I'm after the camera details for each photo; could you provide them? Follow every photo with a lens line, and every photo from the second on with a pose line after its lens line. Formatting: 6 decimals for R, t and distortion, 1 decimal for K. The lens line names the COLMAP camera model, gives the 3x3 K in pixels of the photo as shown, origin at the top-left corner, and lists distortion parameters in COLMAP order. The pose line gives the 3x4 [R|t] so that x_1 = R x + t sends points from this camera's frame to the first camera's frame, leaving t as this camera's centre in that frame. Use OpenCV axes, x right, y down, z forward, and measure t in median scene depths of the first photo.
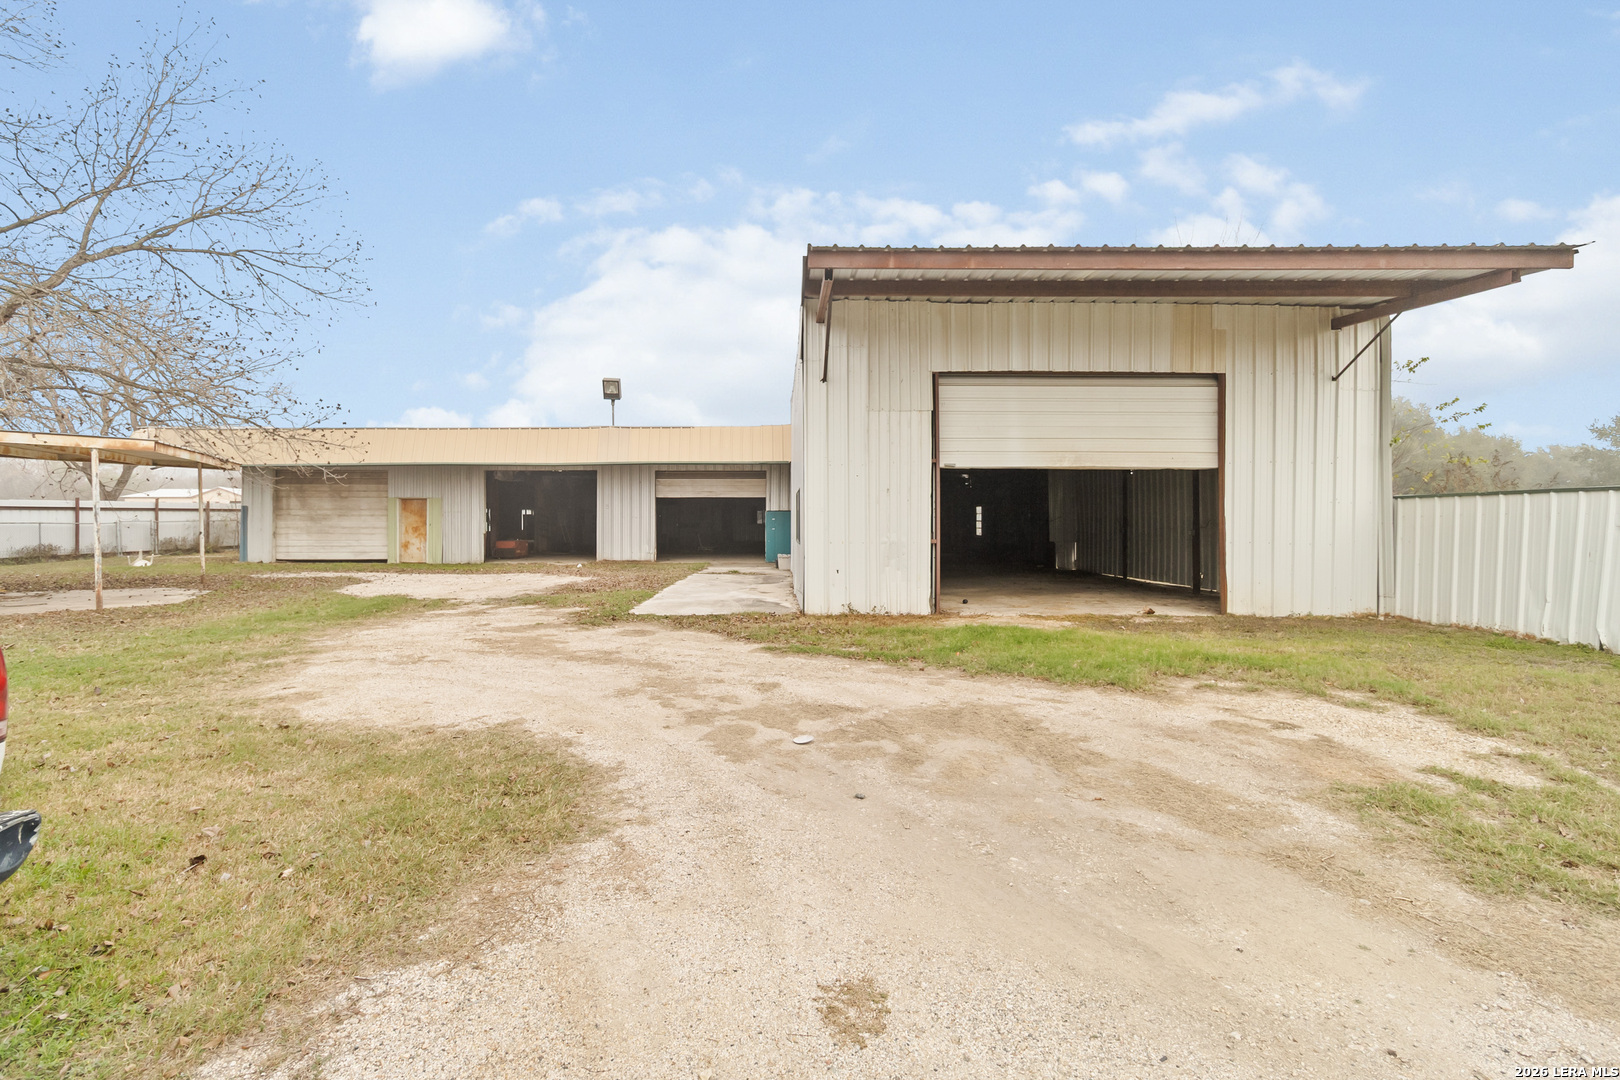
lens RADIAL K [[771.9, 0, 823.3], [0, 771.9, 508.8], [0, 0, 1]] dist [-0.001352, 0.004059]
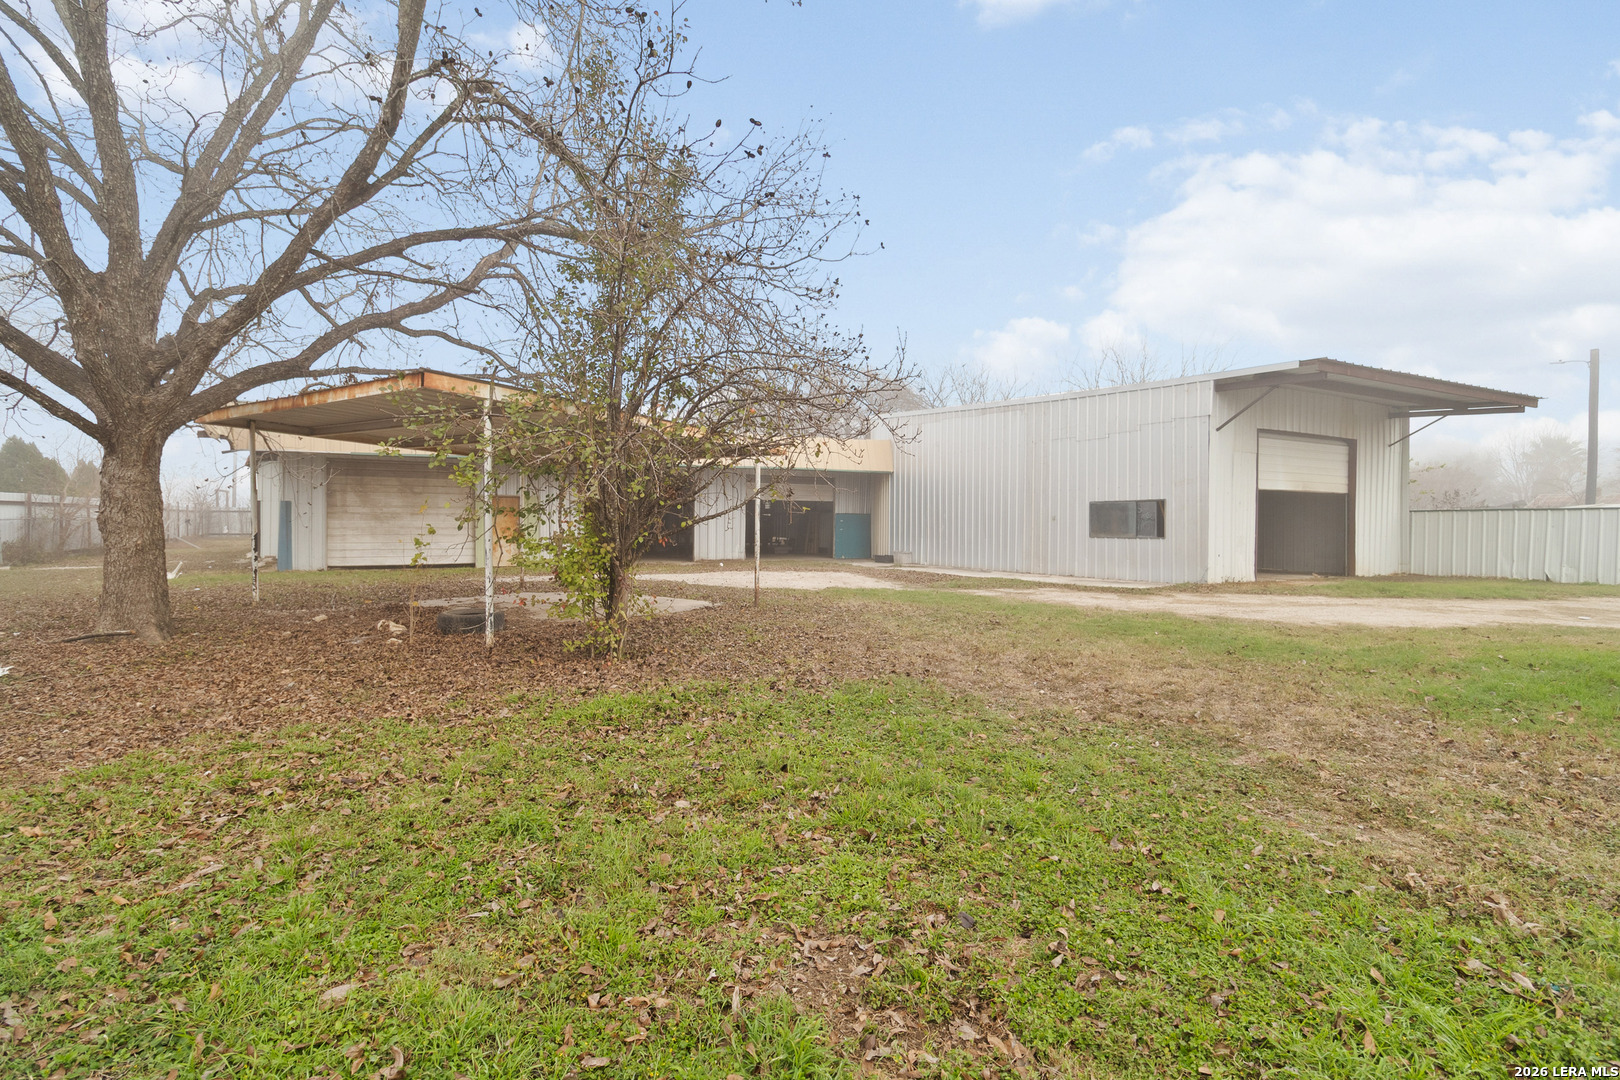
lens RADIAL K [[771.9, 0, 823.3], [0, 771.9, 508.8], [0, 0, 1]] dist [-0.001352, 0.004059]
pose [[0.877183, 0.013375, 0.479970, -0.640600], [-0.011148, 0.999910, -0.007490, 0.004131], [-0.480027, 0.001219, 0.877253, 0.018614]]
